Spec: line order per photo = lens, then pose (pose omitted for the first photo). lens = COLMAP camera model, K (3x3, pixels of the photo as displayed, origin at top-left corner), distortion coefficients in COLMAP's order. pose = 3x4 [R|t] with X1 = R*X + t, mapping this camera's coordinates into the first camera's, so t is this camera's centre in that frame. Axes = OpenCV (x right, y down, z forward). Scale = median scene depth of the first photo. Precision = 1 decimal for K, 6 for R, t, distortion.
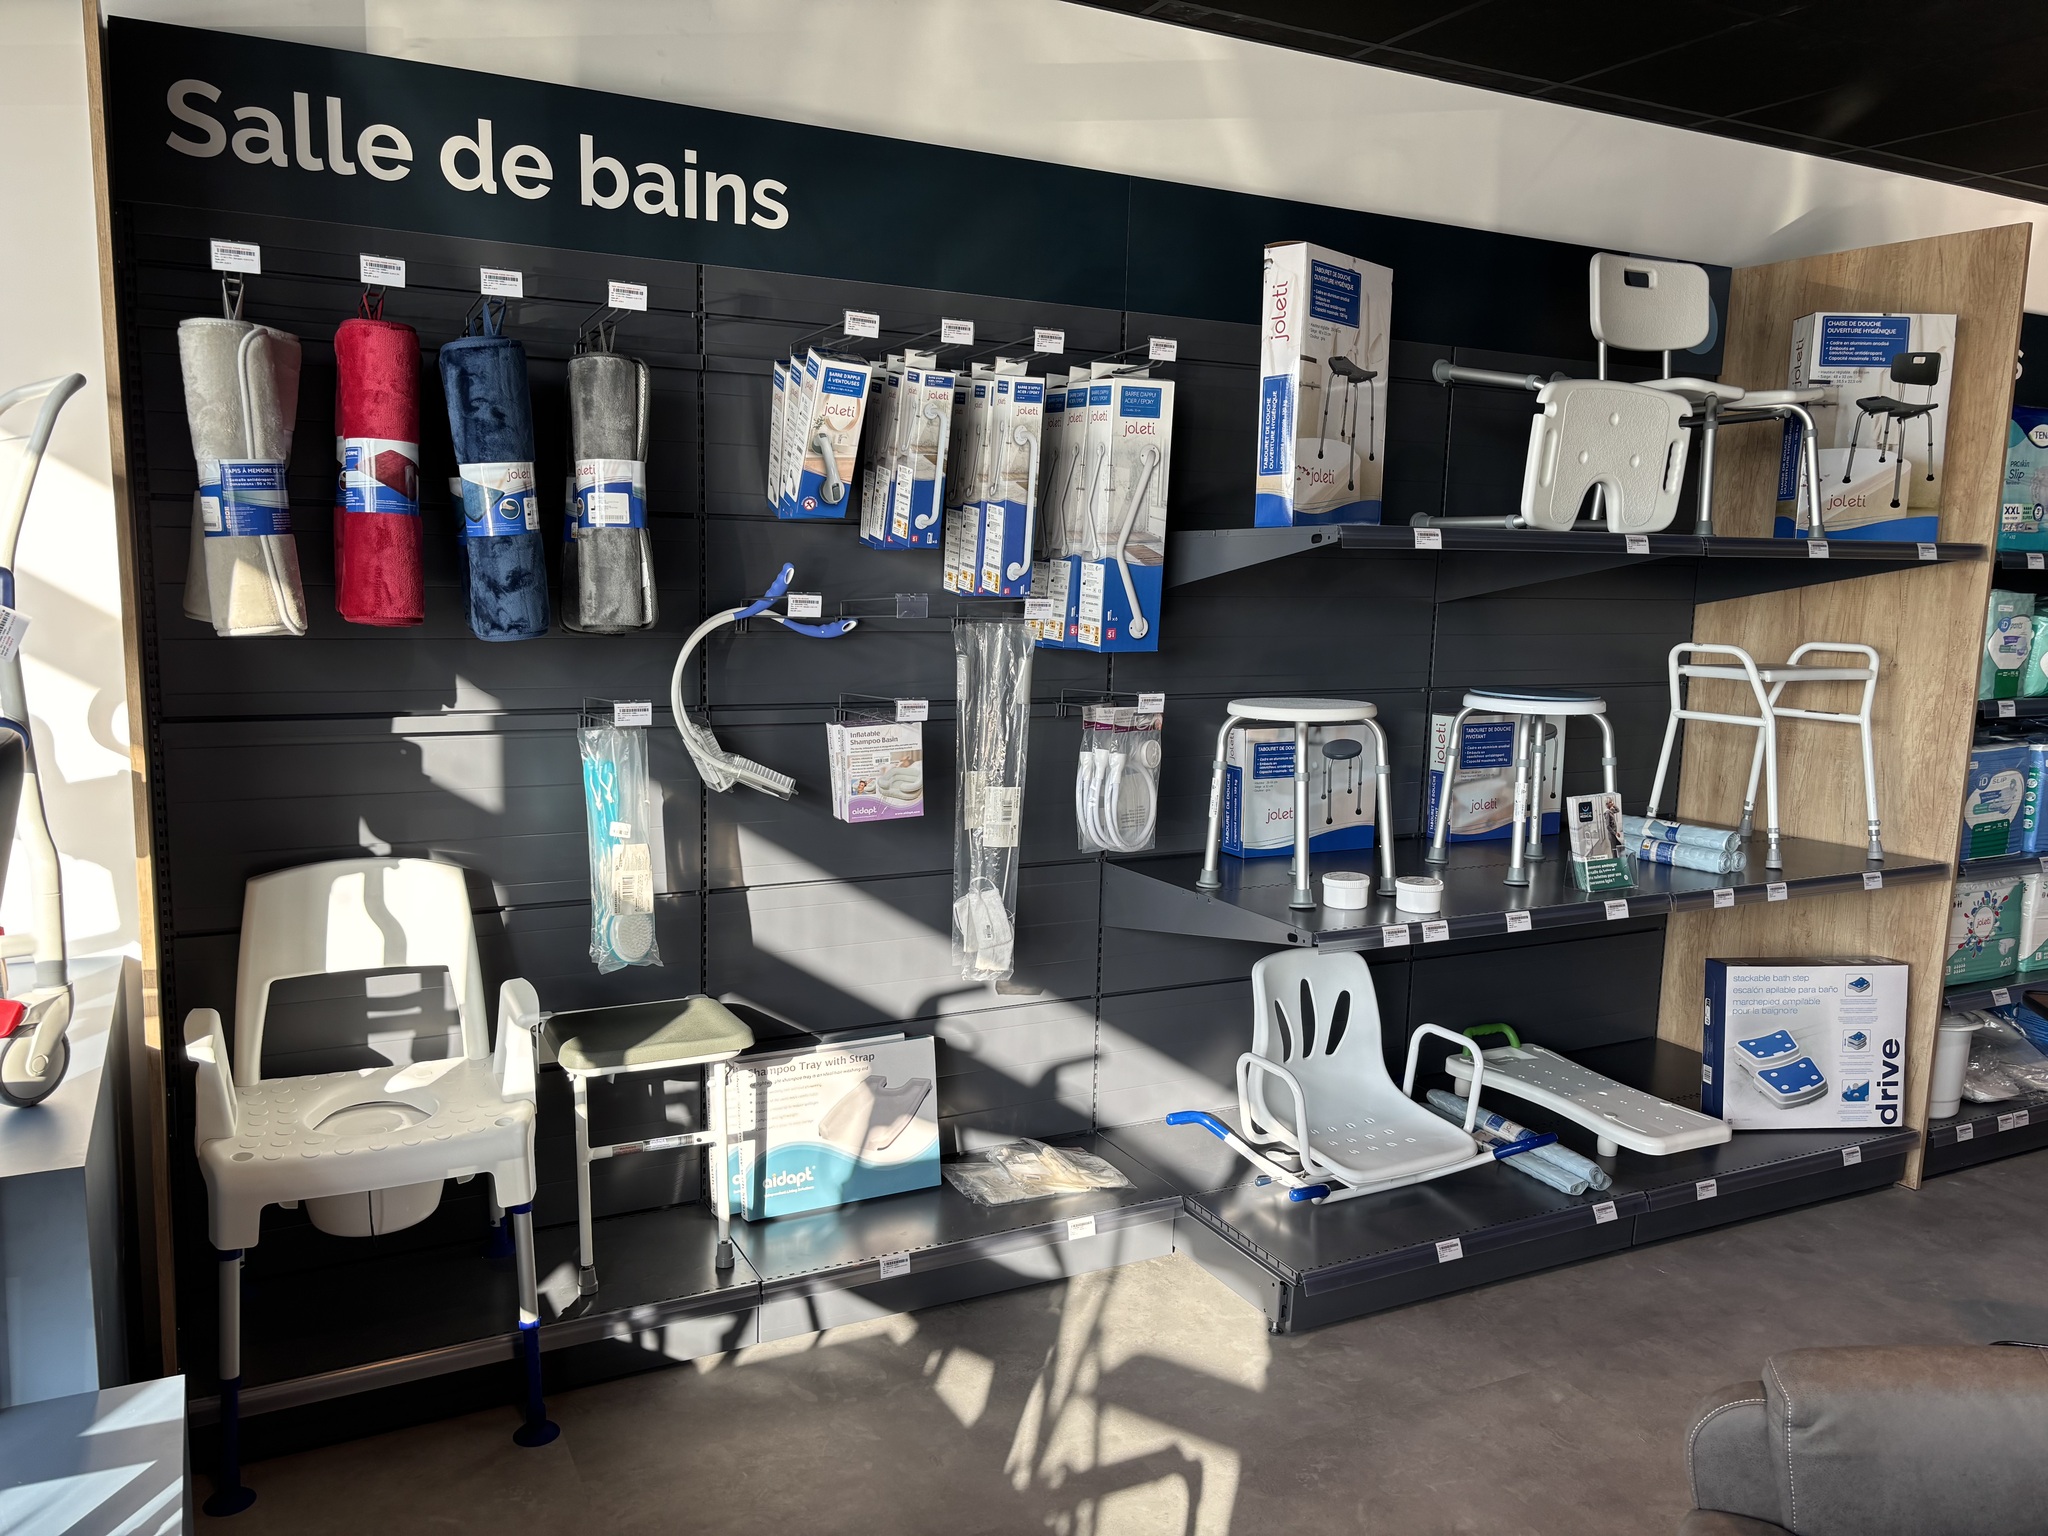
lens RADIAL K [[1528.0, 0, 1017.5], [0, 1528.0, 772.6], [0, 0, 1]] dist [0.056159, -0.057044]
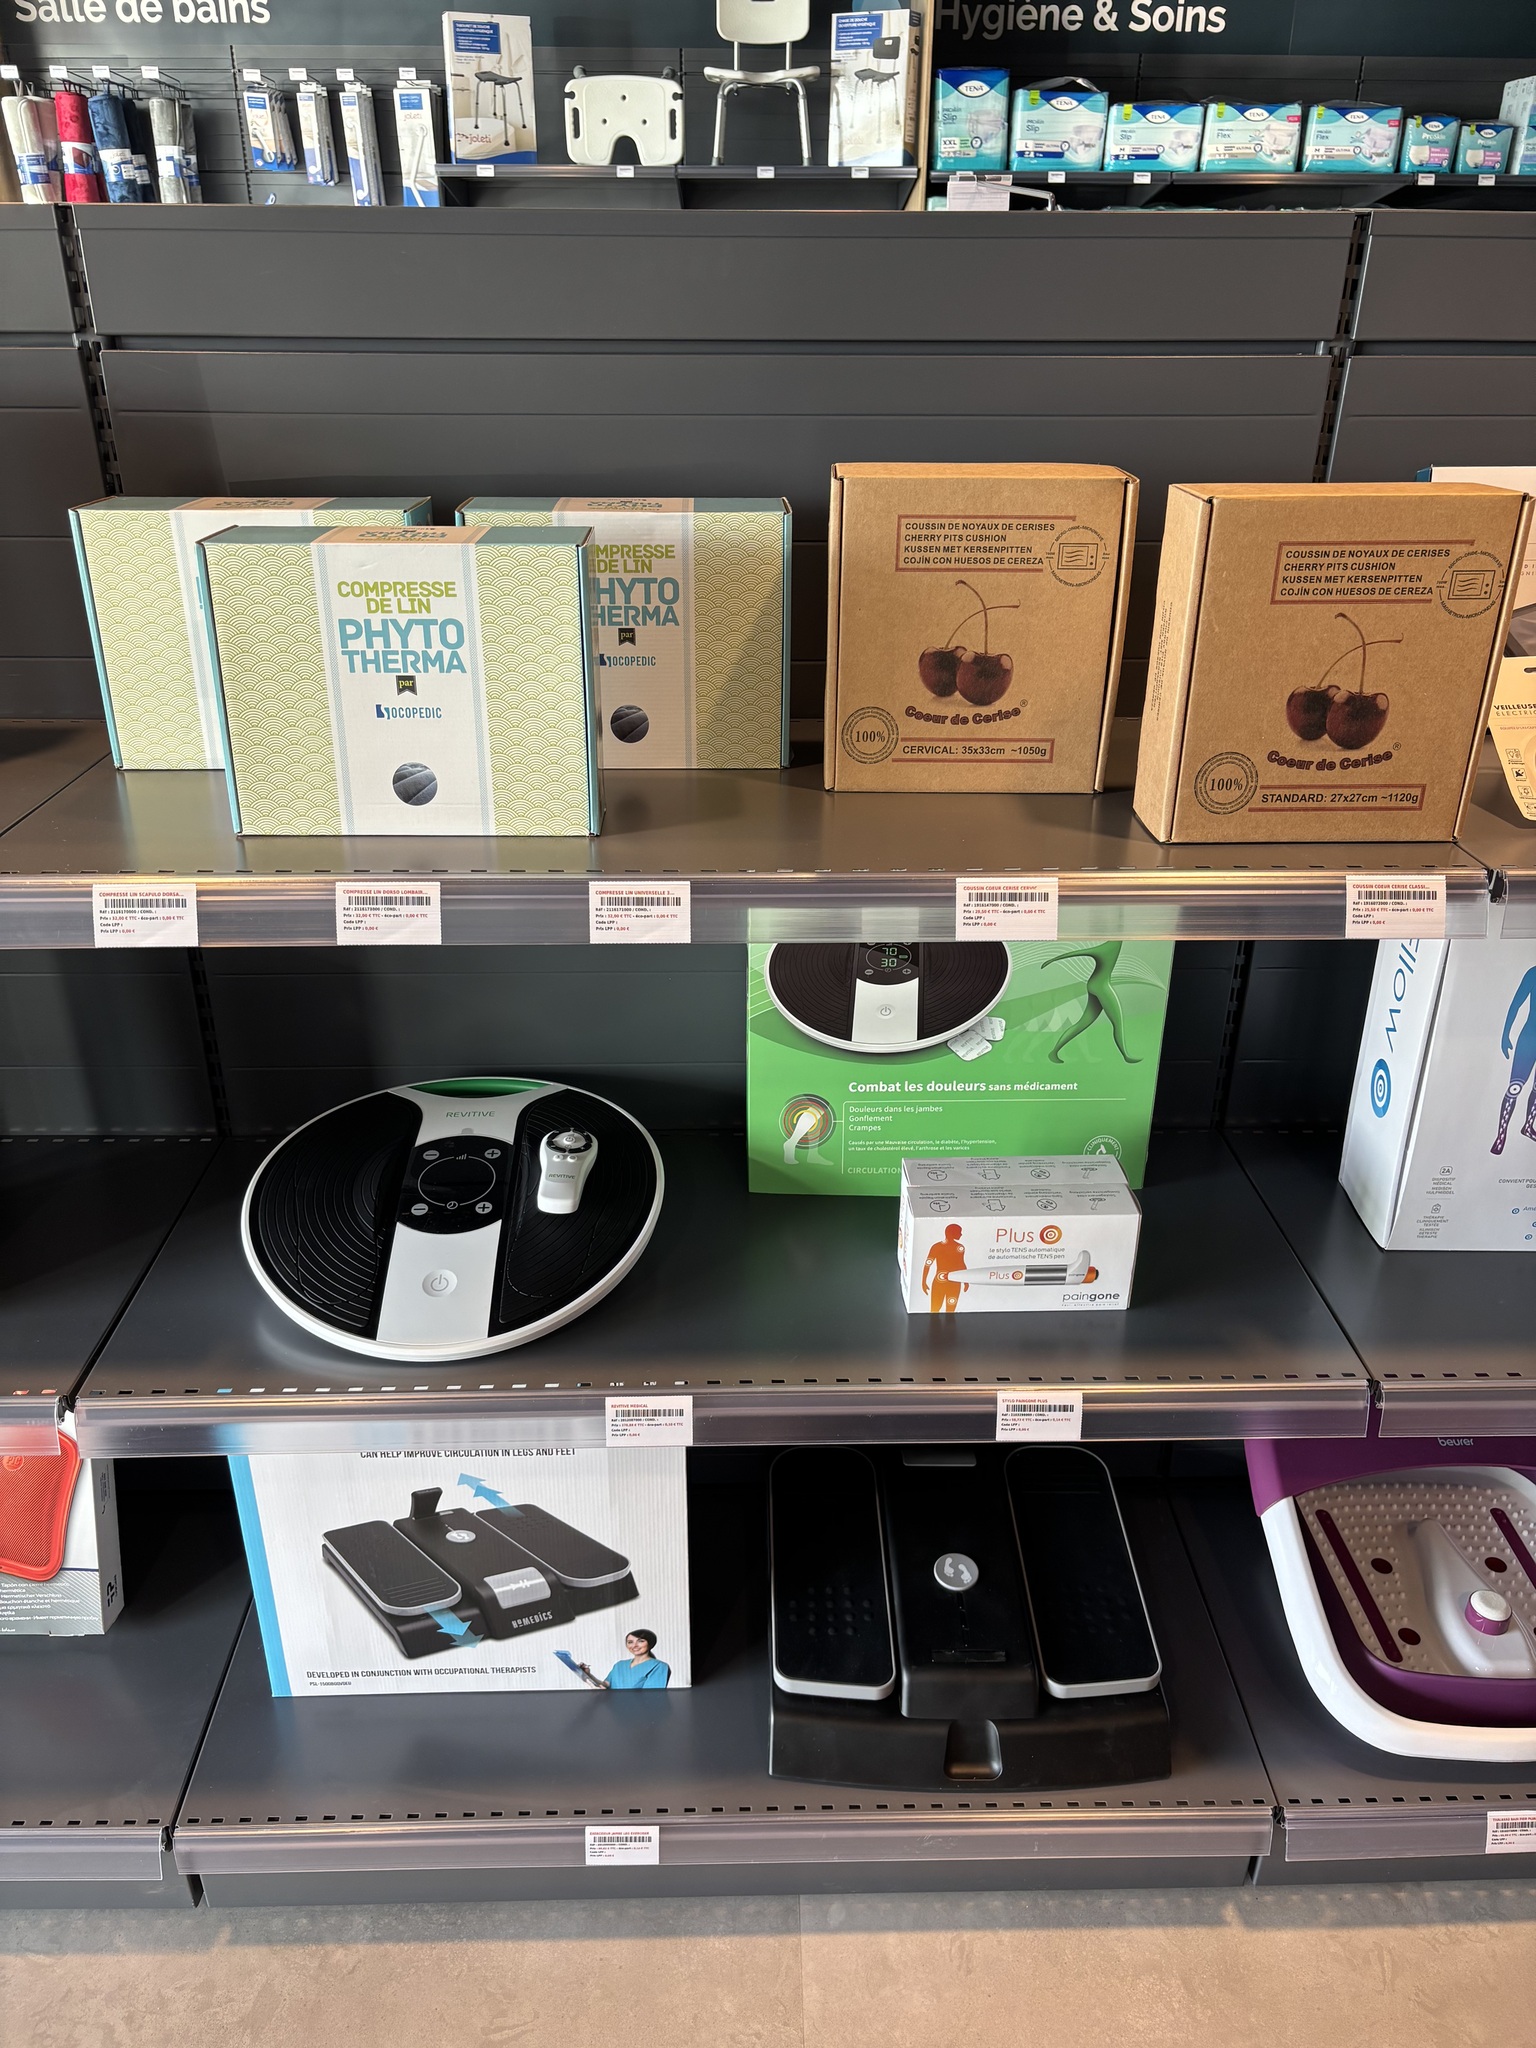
lens RADIAL K [[1542.8, 0, 768.7], [0, 1542.8, 1012.4], [0, 0, 1]] dist [0.033070, -0.040956]
pose [[0.896160, 0.180113, -0.405532, 1.659810], [-0.046340, 0.946905, 0.318155, 0.242643], [0.441304, -0.266326, 0.856926, -0.948642]]
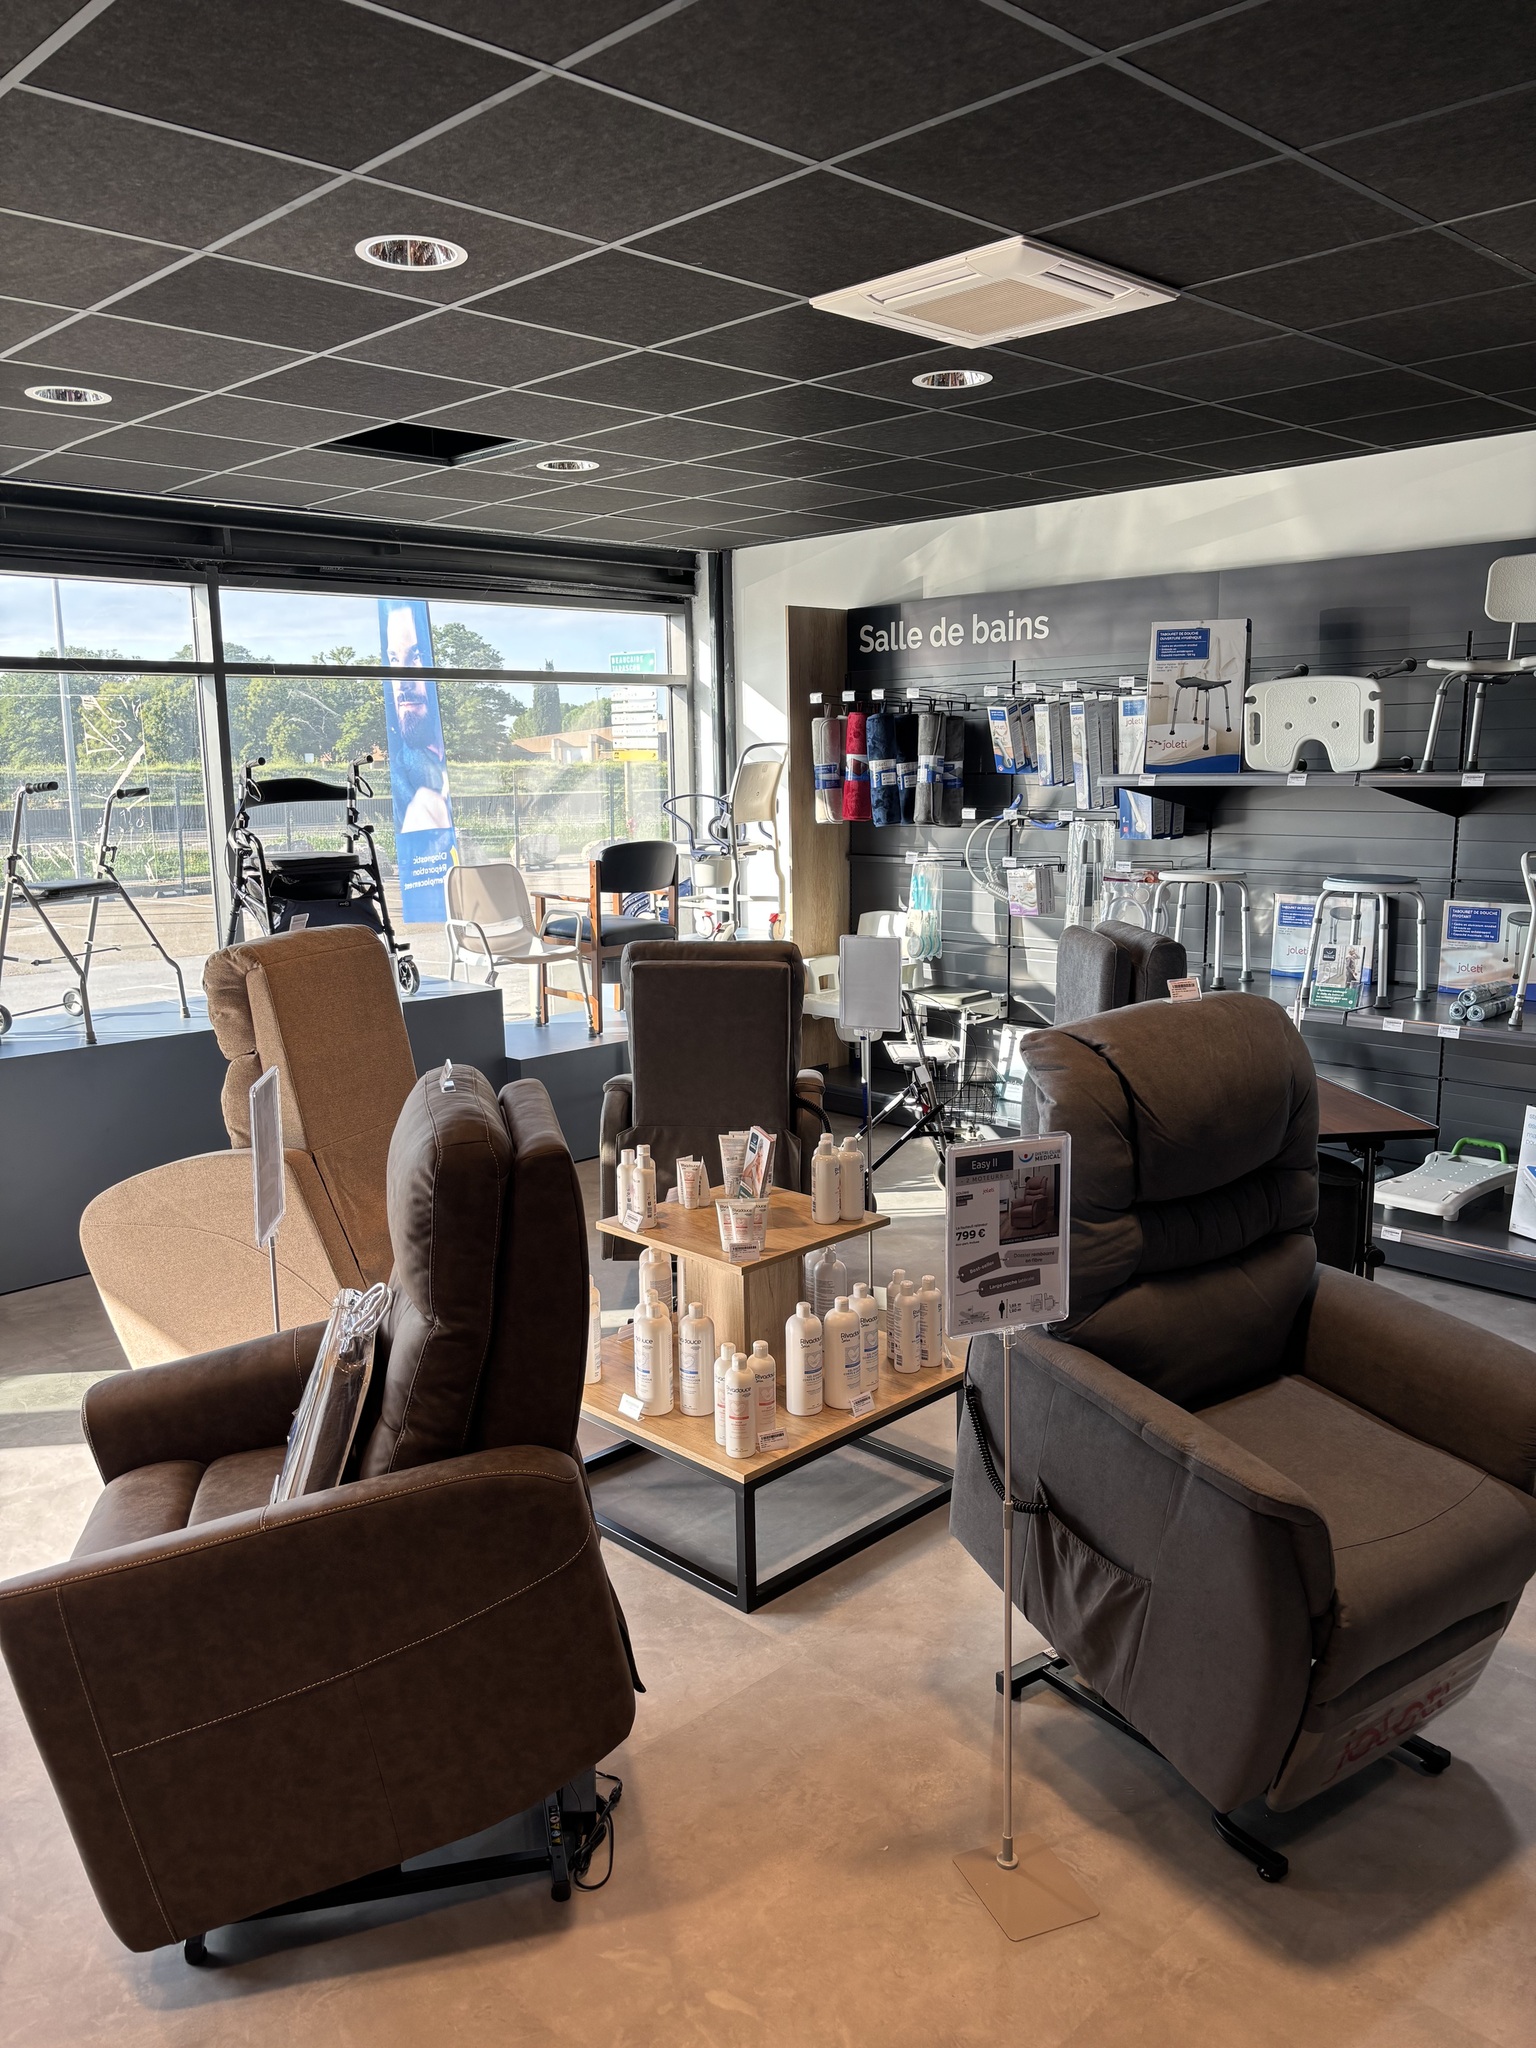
lens RADIAL K [[1572.8, 0, 755.1], [0, 1572.8, 1026.0], [0, 0, 1]] dist [0.056525, -0.068234]
pose [[0.296183, 0.134075, -0.945674, 1.940066], [-0.113160, 0.988051, 0.104642, -0.004560], [0.948404, 0.076019, 0.307815, -0.017083]]
